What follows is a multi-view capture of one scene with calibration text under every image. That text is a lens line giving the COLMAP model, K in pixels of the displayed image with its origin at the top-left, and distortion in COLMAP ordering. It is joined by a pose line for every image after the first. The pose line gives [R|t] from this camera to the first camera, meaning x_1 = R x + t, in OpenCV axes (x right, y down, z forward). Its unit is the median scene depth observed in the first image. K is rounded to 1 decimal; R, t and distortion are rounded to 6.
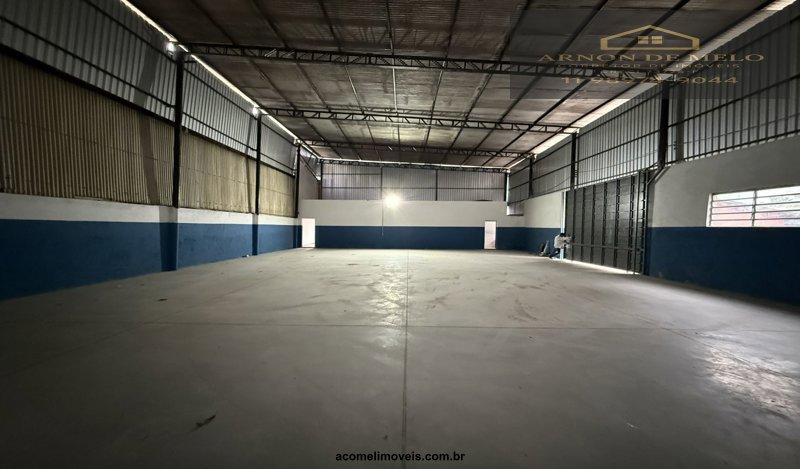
lens RADIAL K [[311.0, 0, 400.2], [0, 311.0, 265.2], [0, 0, 1]] dist [0.014905, 0.000048]
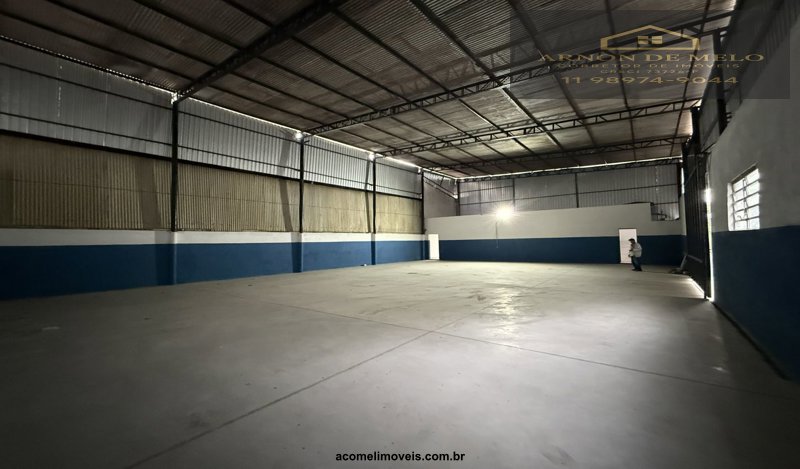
lens RADIAL K [[308.5, 0, 398.3], [0, 308.5, 262.7], [0, 0, 1]] dist [-0.000767, 0.000209]
pose [[0.816444, 0.013566, -0.577265, 0.369315], [-0.042562, 0.998418, -0.036733, 0.002040], [0.575854, 0.054560, 0.815730, 0.015816]]
